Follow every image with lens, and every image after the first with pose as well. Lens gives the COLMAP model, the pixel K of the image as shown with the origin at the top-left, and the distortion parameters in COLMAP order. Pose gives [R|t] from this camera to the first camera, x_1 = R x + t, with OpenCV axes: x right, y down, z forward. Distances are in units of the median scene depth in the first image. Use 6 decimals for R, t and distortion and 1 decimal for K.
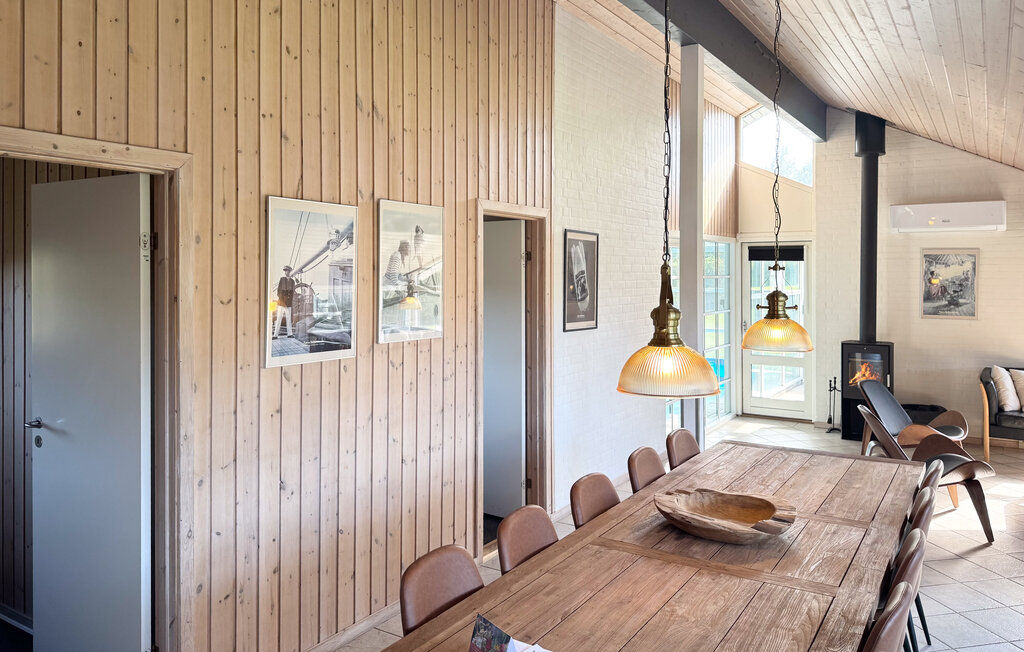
lens RADIAL K [[746.7, 0, 522.4], [0, 746.7, 273.6], [0, 0, 1]] dist [0.011368, -0.018204]
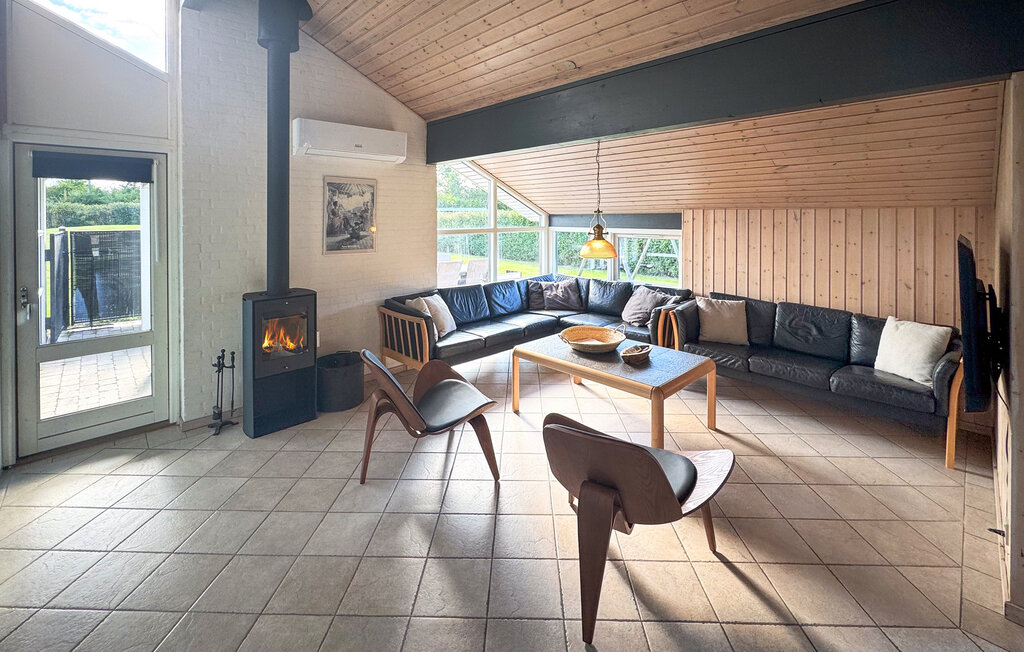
lens RADIAL K [[441.1, 0, 510.1], [0, 441.1, 217.4], [0, 0, 1]] dist [-0.004625, -0.000318]
pose [[0.274376, -0.008266, 0.961587, 0.100215], [-0.001982, 0.999956, 0.009161, 0.010397], [-0.961620, -0.004420, 0.274348, 0.656892]]
